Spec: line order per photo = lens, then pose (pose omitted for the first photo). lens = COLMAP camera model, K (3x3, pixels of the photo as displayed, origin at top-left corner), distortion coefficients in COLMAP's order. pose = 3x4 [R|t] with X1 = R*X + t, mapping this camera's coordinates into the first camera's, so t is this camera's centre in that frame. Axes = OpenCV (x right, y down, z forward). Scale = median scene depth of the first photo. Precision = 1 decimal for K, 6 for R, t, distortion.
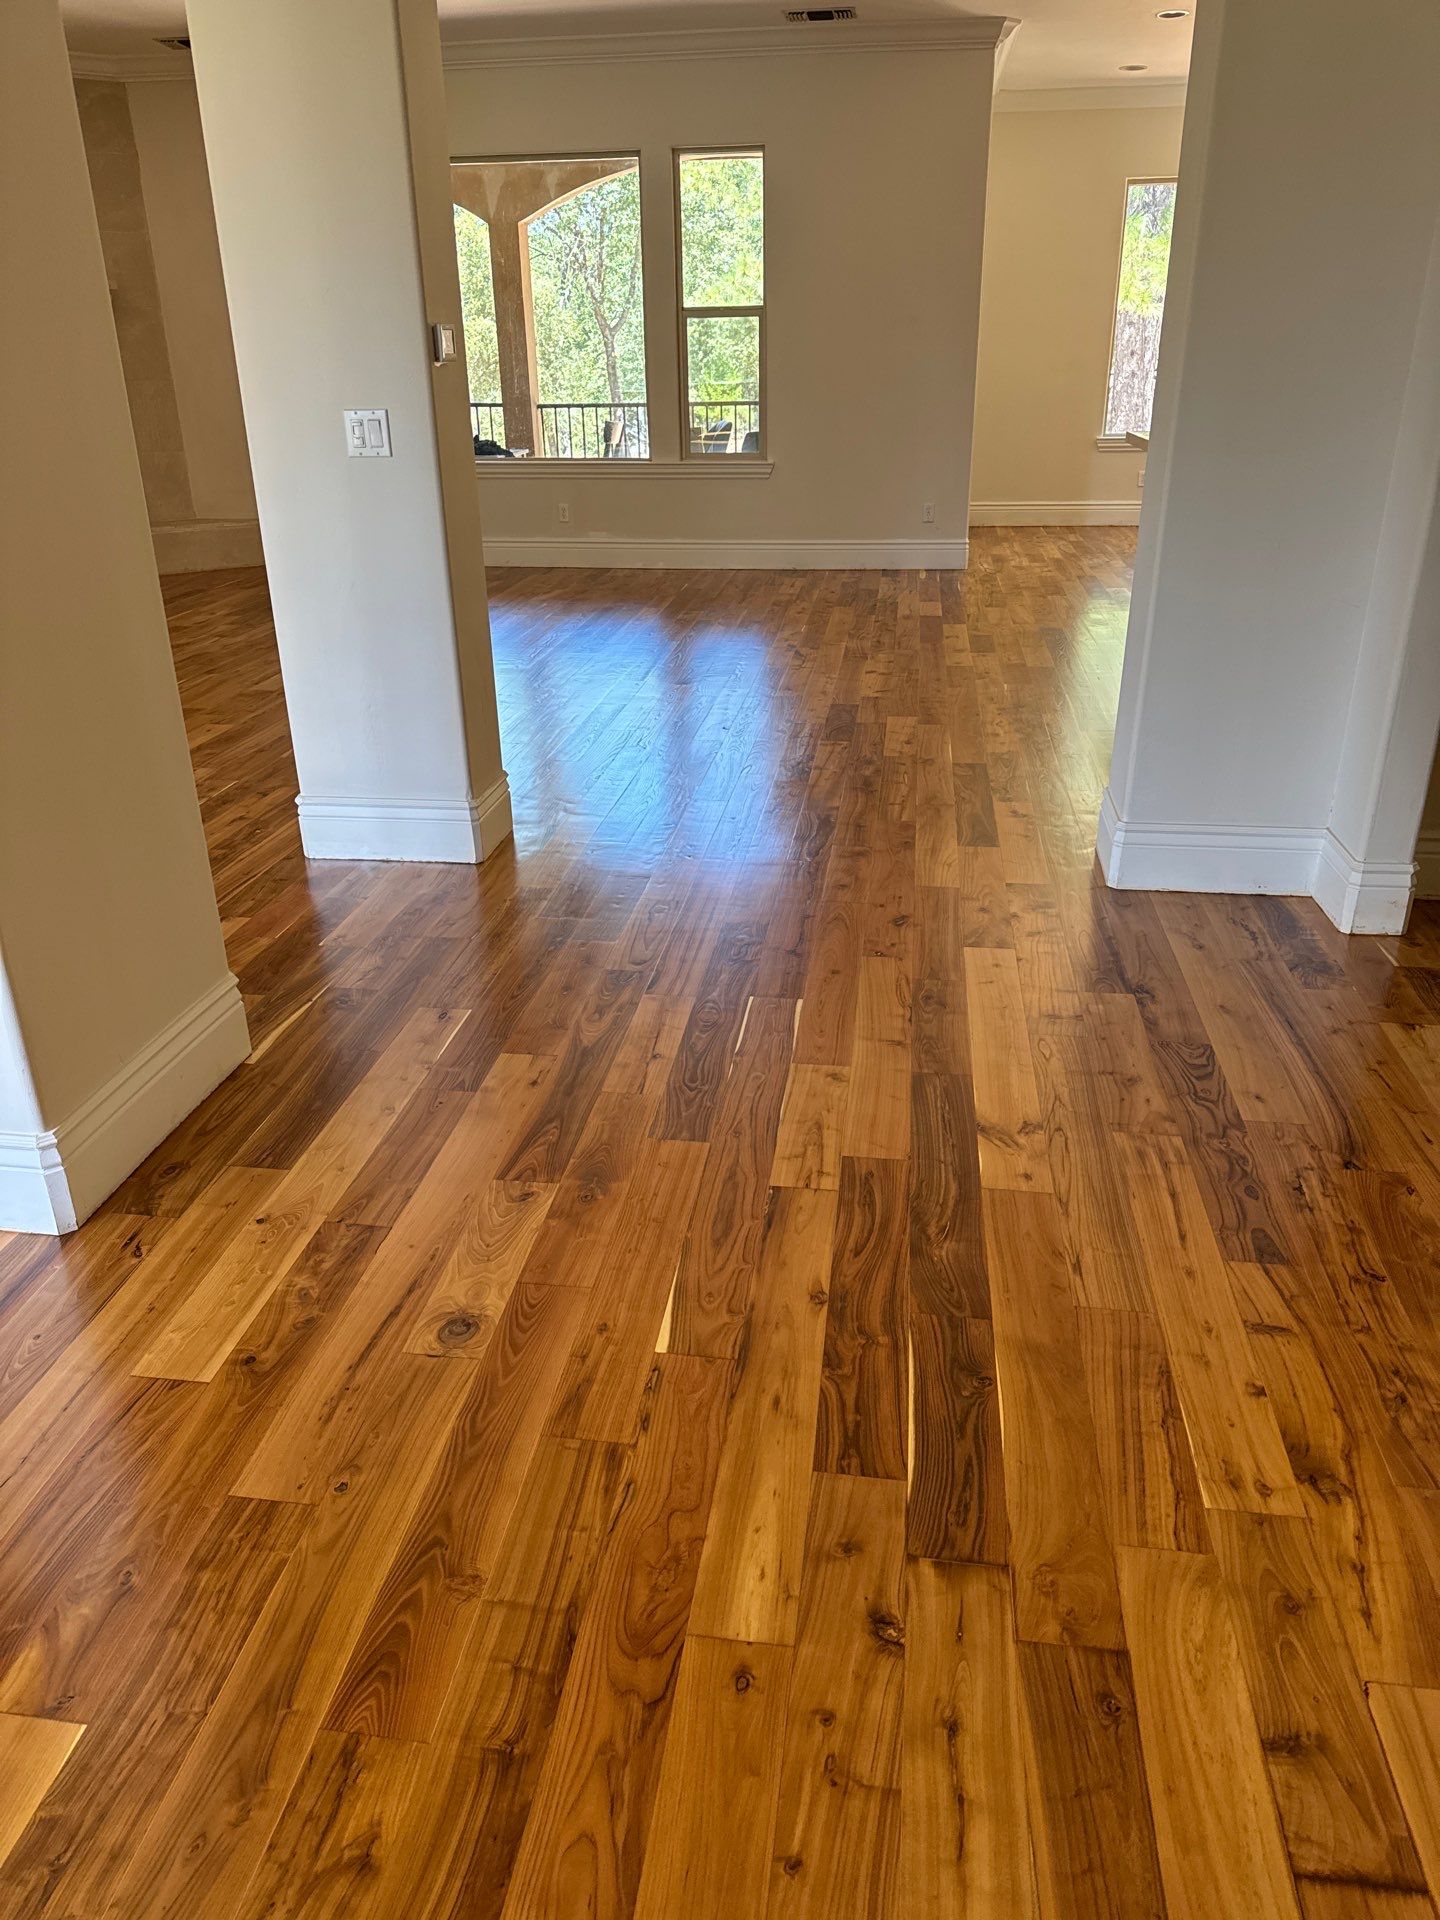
lens RADIAL K [[1383.7, 0, 743.2], [0, 1383.7, 905.1], [0, 0, 1]] dist [0.060218, 0.001178]
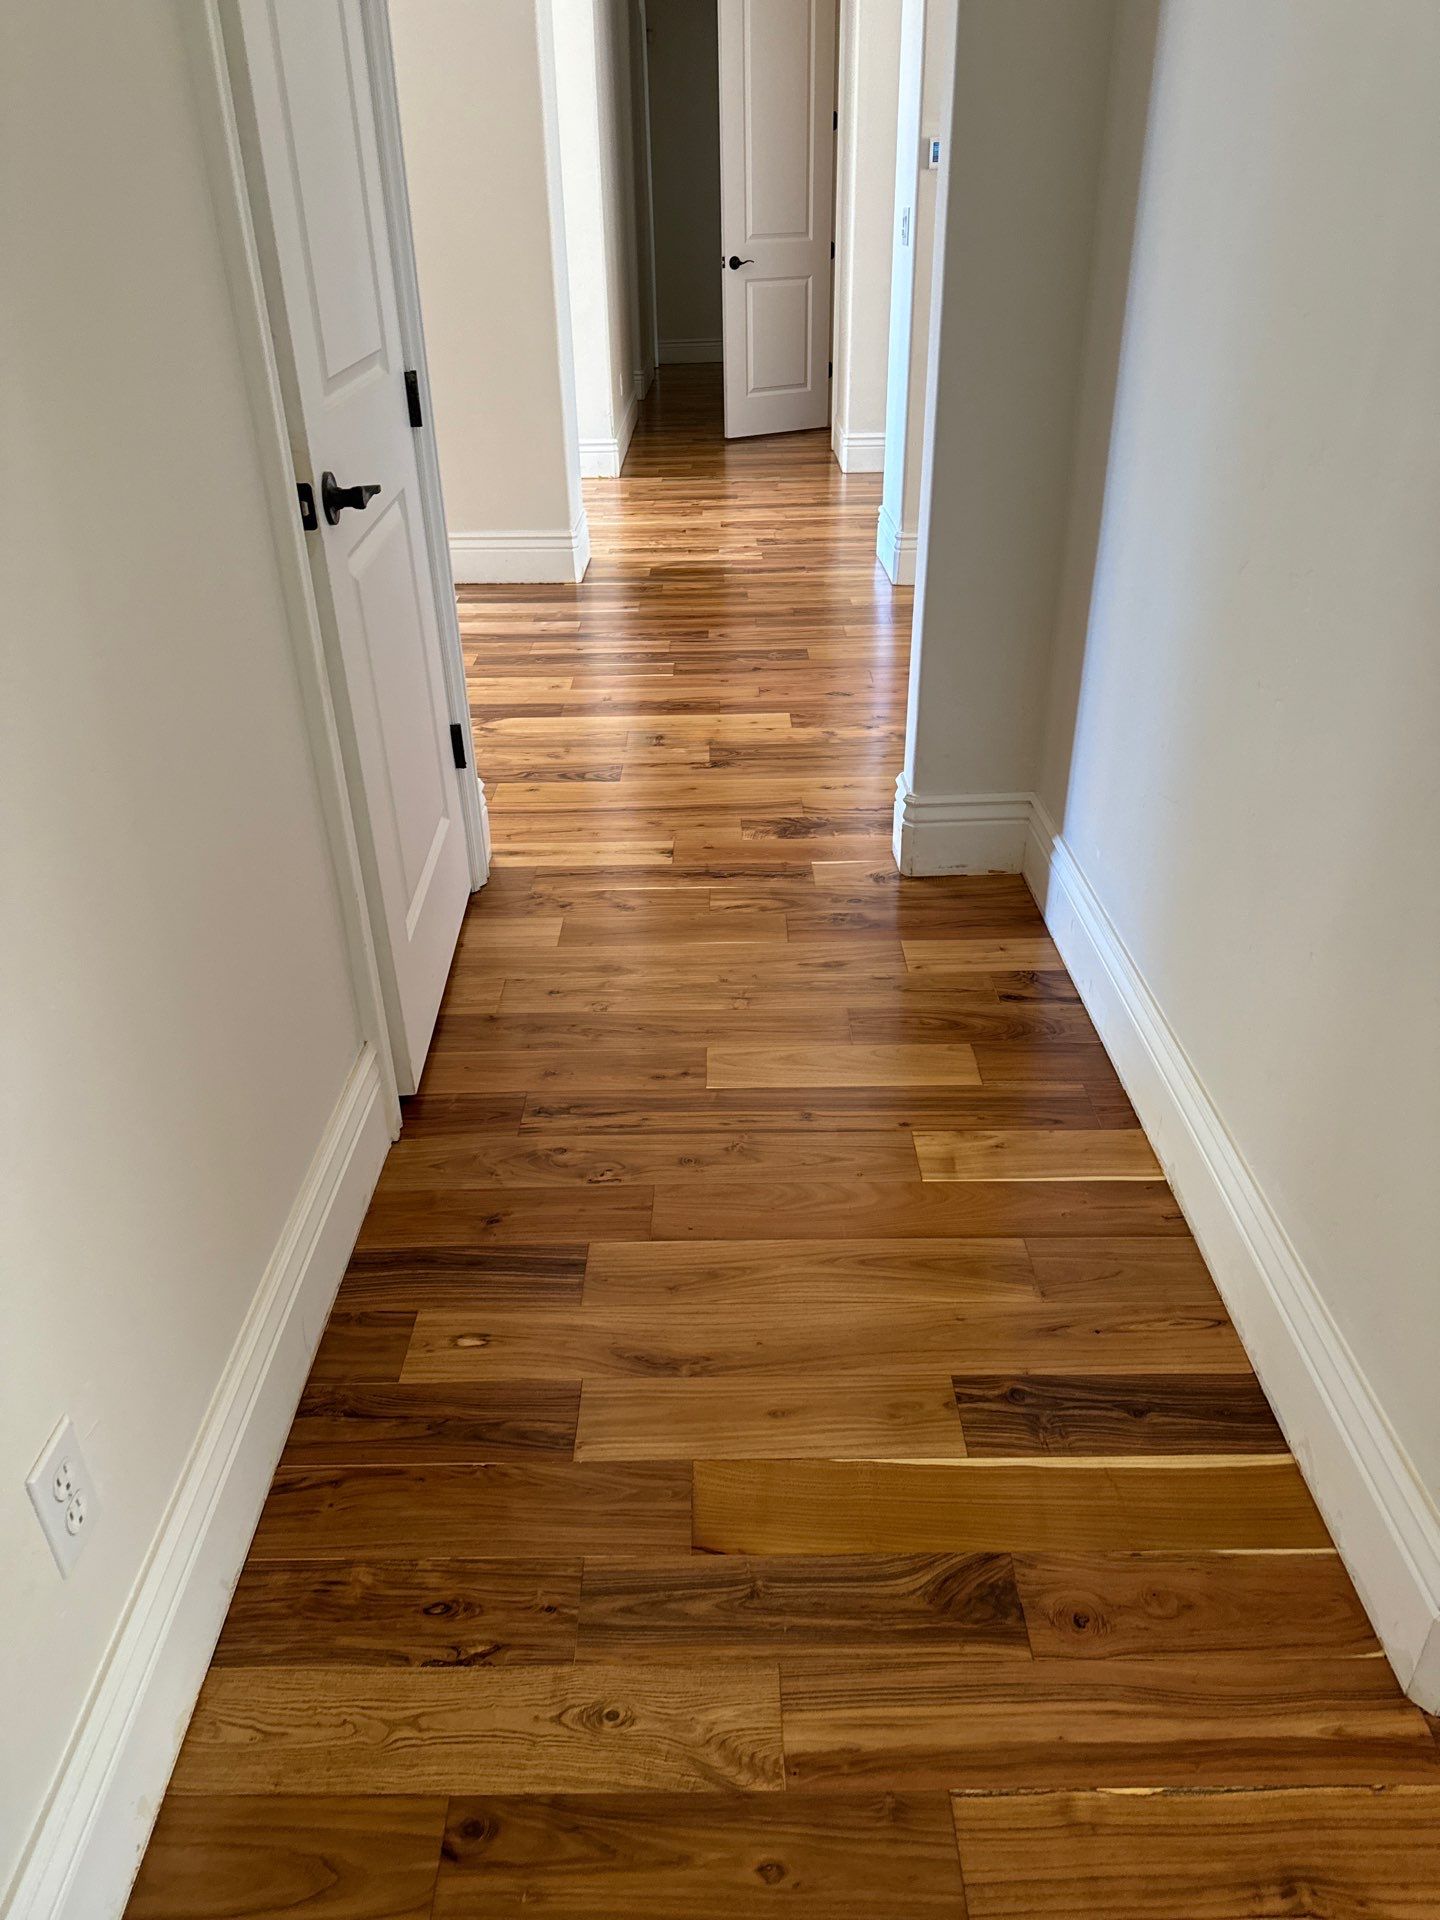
lens RADIAL K [[1343.4, 0, 713.9], [0, 1343.4, 955.0], [0, 0, 1]] dist [0.139101, -0.218504]
pose [[0.136411, 0.498917, -0.855847, 1.039269], [-0.334466, 0.836389, 0.434265, -0.232472], [0.932483, 0.227013, 0.280963, 0.539737]]
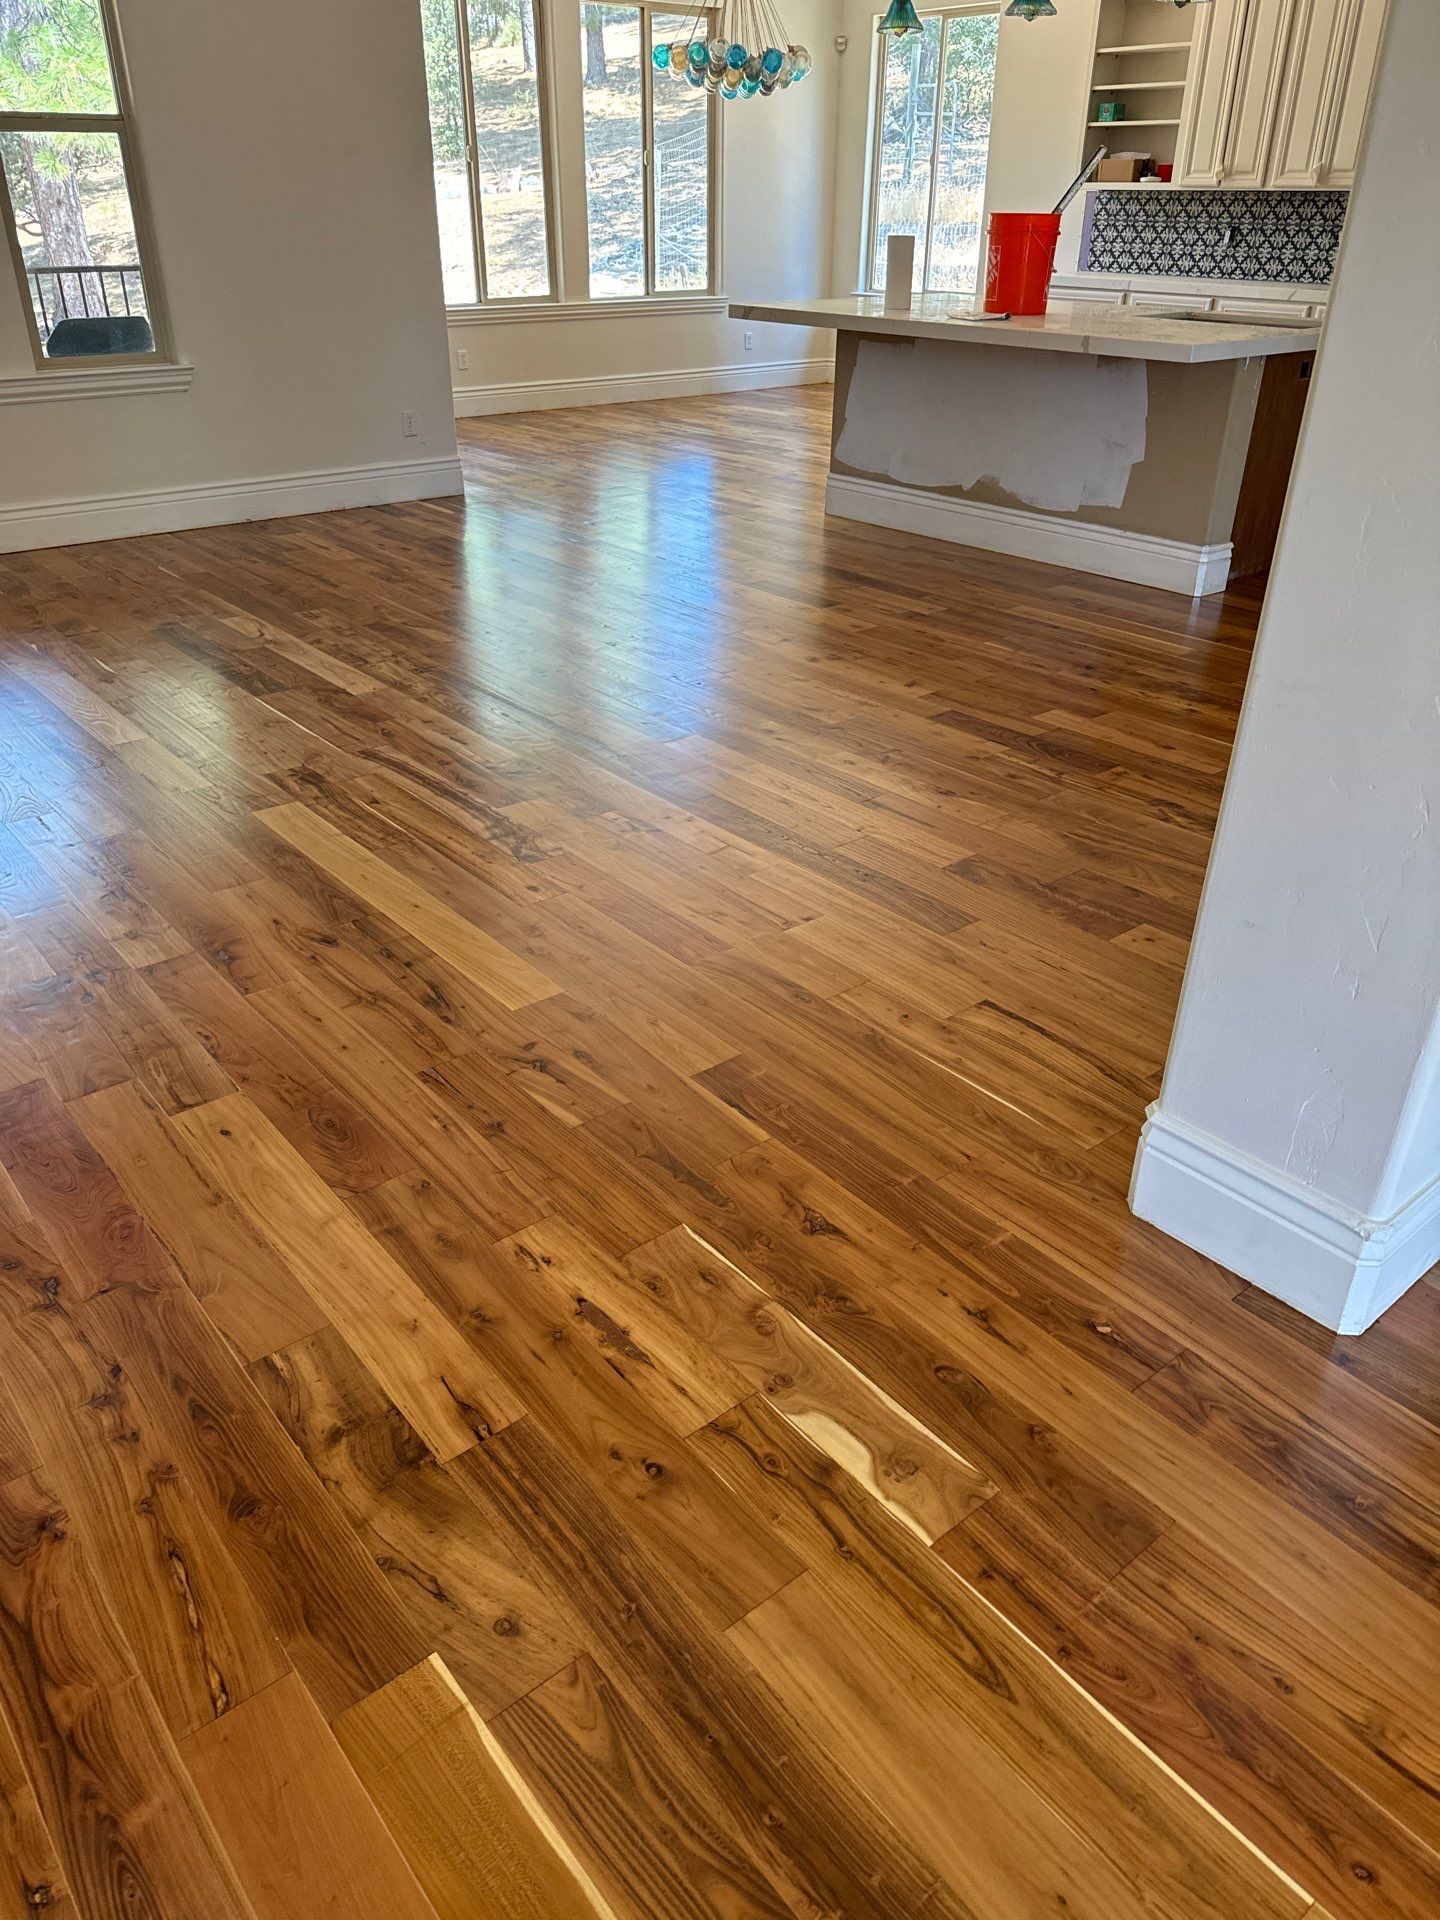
lens RADIAL K [[1343.4, 0, 713.9], [0, 1343.4, 955.0], [0, 0, 1]] dist [0.139101, -0.218504]
pose [[0.691296, -0.335624, 0.639895, -0.691521], [0.250978, 0.941974, 0.222925, -0.299850], [-0.677584, 0.006493, 0.735417, 0.796038]]
